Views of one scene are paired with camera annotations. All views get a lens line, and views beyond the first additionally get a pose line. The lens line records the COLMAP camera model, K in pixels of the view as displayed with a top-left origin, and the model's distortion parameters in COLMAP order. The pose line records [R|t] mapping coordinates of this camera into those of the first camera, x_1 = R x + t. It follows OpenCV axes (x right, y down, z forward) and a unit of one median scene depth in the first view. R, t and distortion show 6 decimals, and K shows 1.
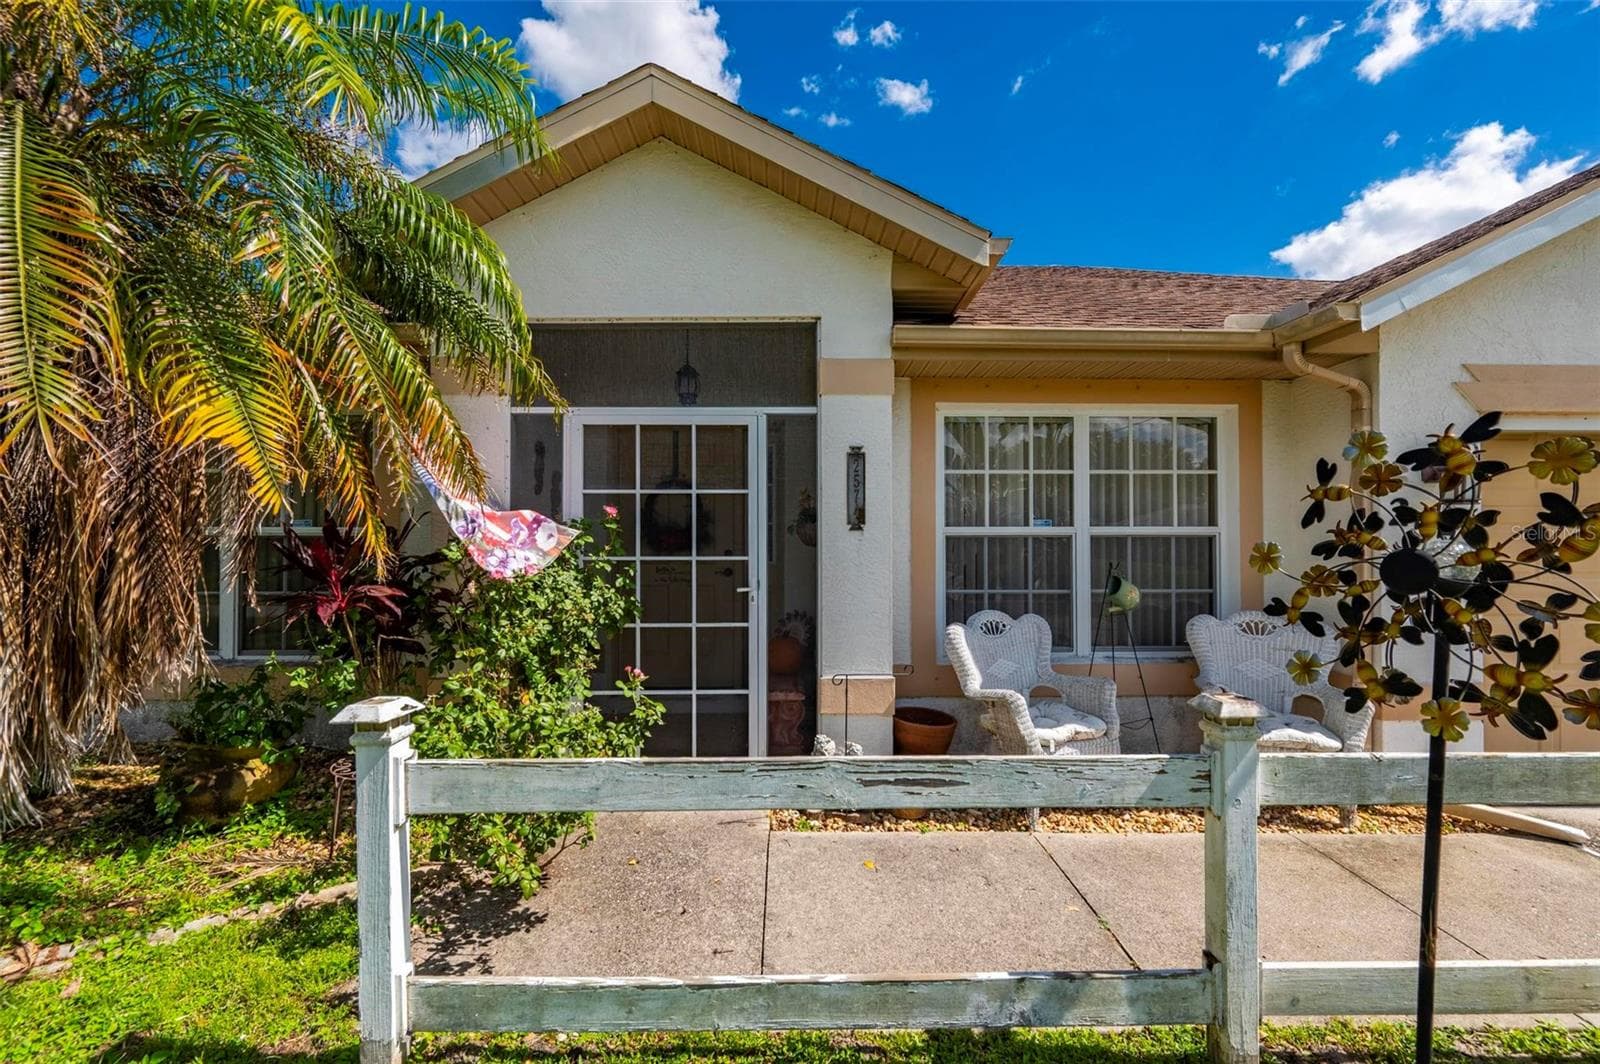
lens RADIAL K [[639.5, 0, 809.8], [0, 639.5, 540.5], [0, 0, 1]] dist [-0.000435, -0.000457]
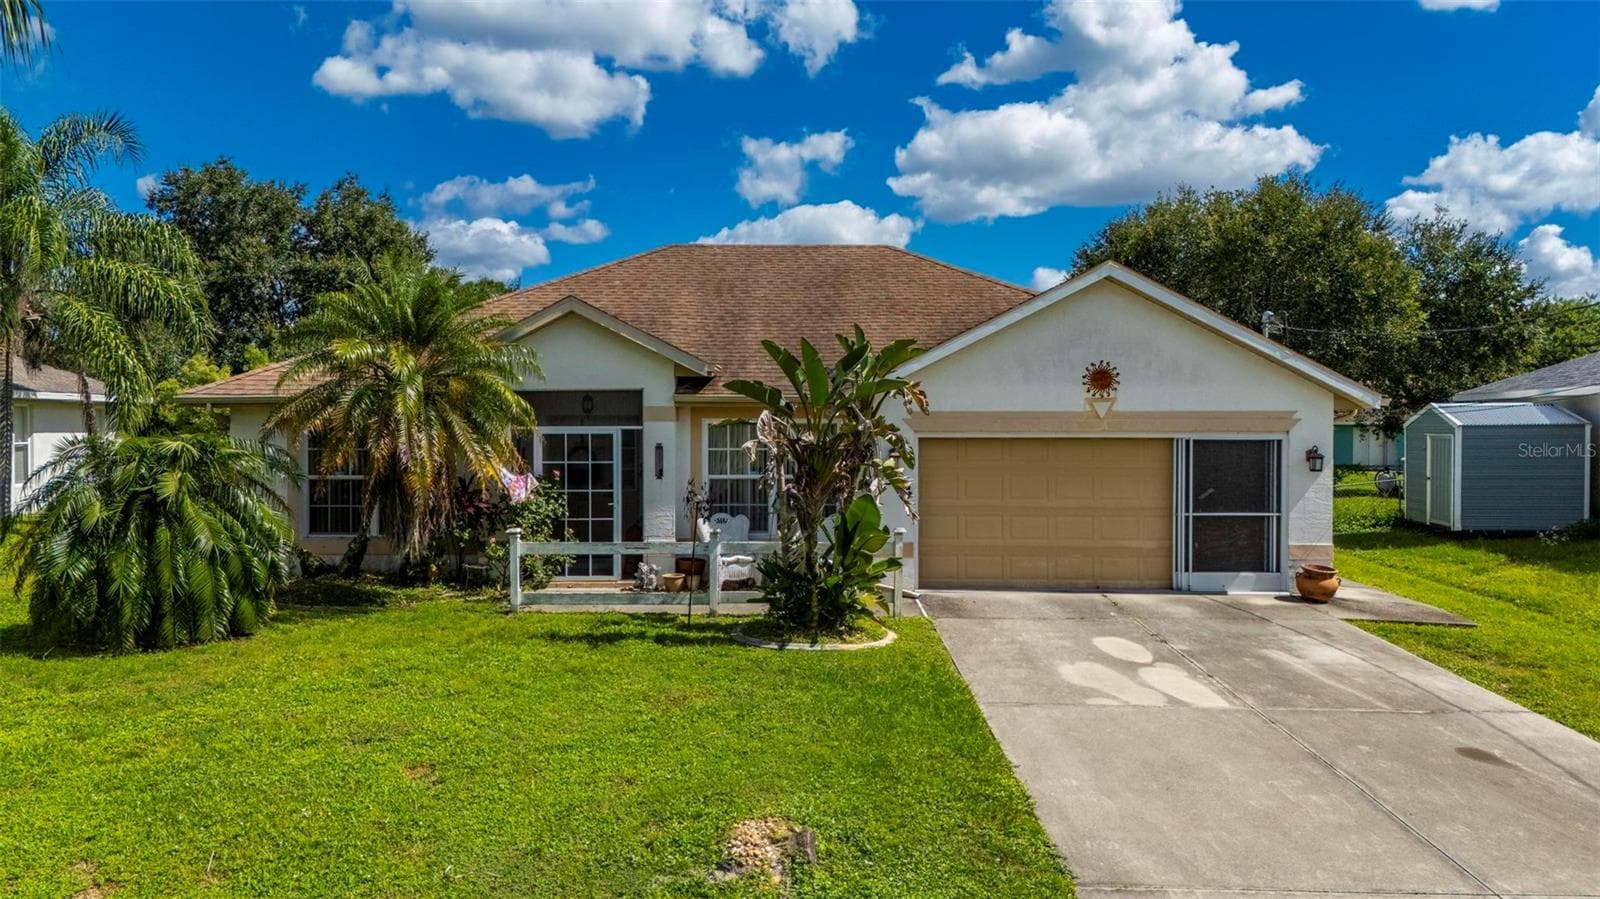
lens RADIAL K [[1179.8, 0, 827.9], [0, 1179.8, 468.0], [0, 0, 1]] dist [0.065871, -0.059382]
pose [[0.999989, 0.002199, -0.004037, 0.713087], [-0.002031, 0.999159, 0.040960, -0.236732], [0.004124, -0.040952, 0.999153, -3.352370]]
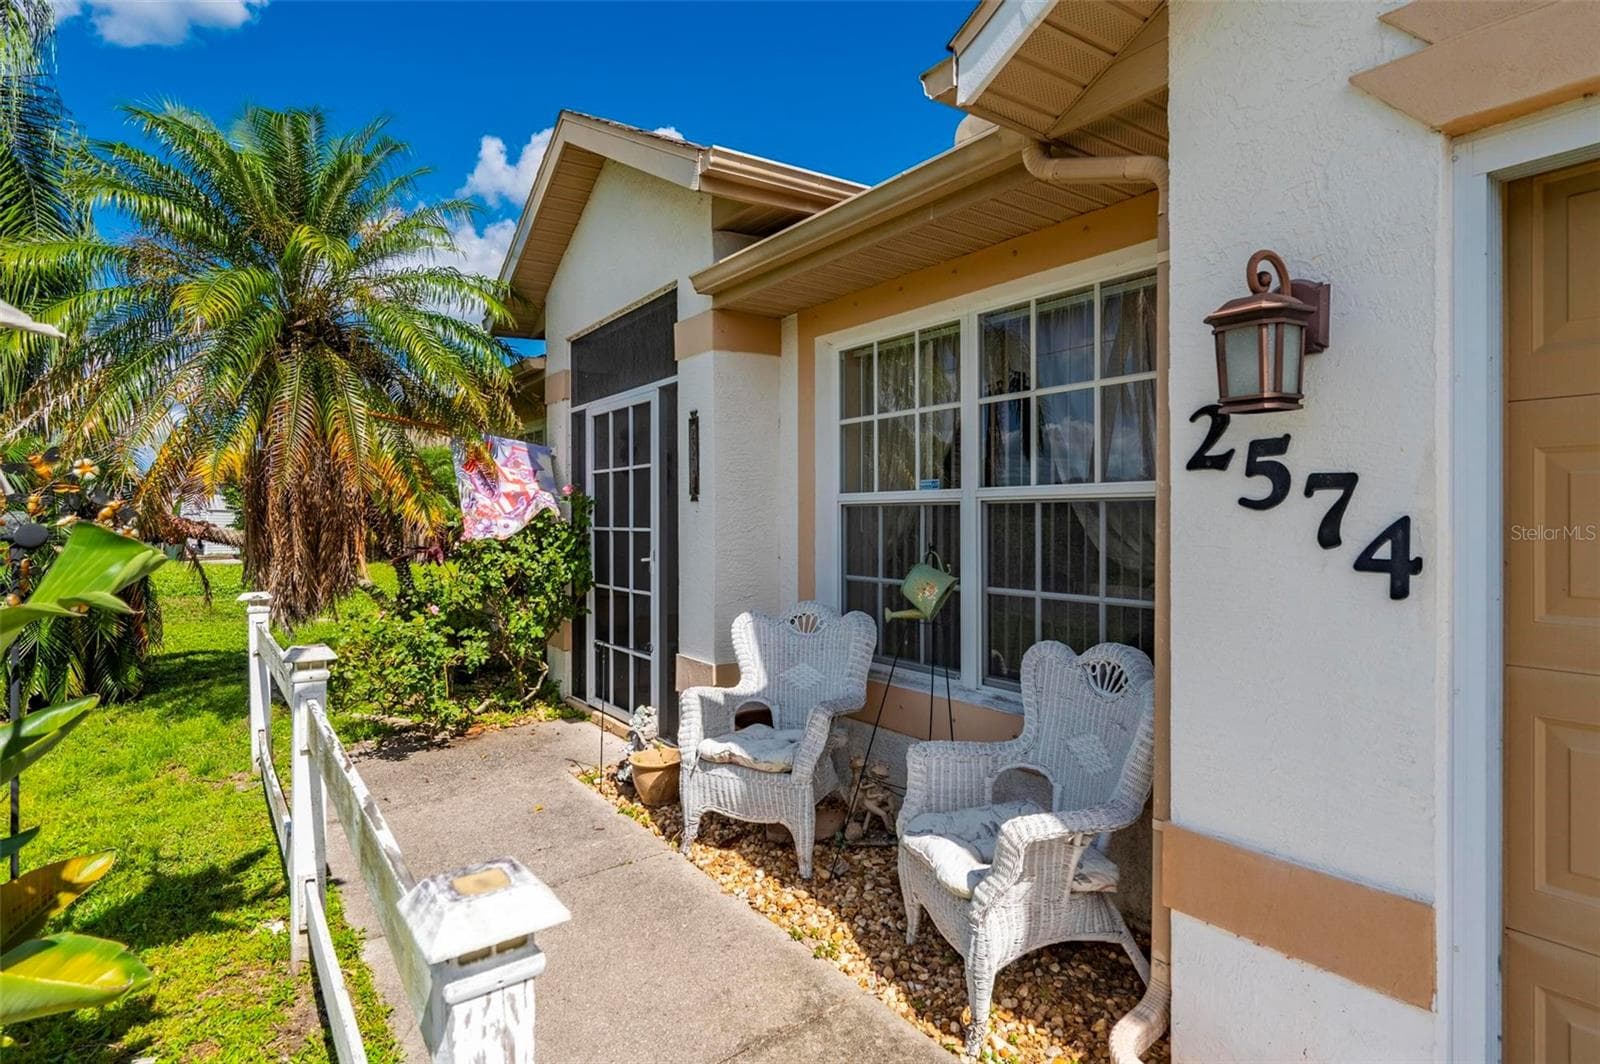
lens RADIAL K [[870.6, 0, 796.2], [0, 870.6, 525.2], [0, 0, 1]] dist [0.001569, -0.000810]
pose [[0.544364, 0.007194, -0.838818, 1.217141], [0.002976, 0.999940, 0.010507, 0.006508], [0.838844, -0.008216, 0.544311, 0.434080]]
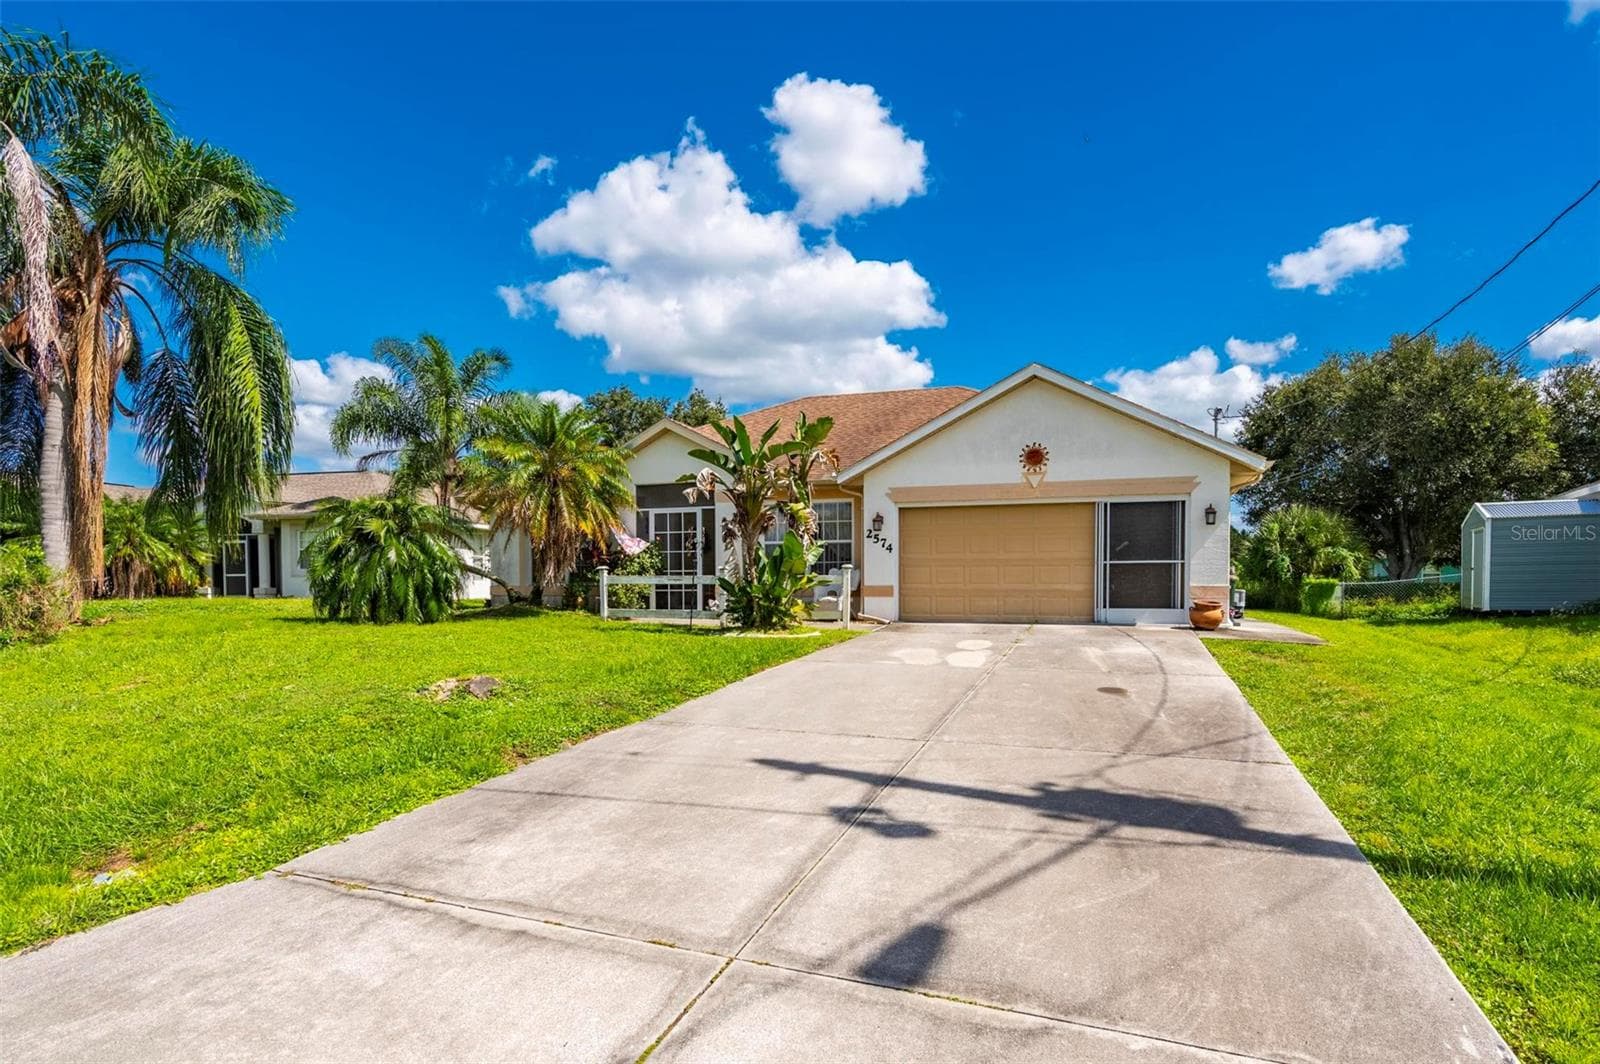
lens RADIAL K [[870.6, 0, 855.0], [0, 870.6, 565.5], [0, 0, 1]] dist [0.001569, -0.000810]
pose [[0.945677, -0.009398, -0.324973, 2.229268], [0.001326, 0.999685, -0.025049, 0.223801], [0.325106, 0.023258, 0.945391, -3.141280]]
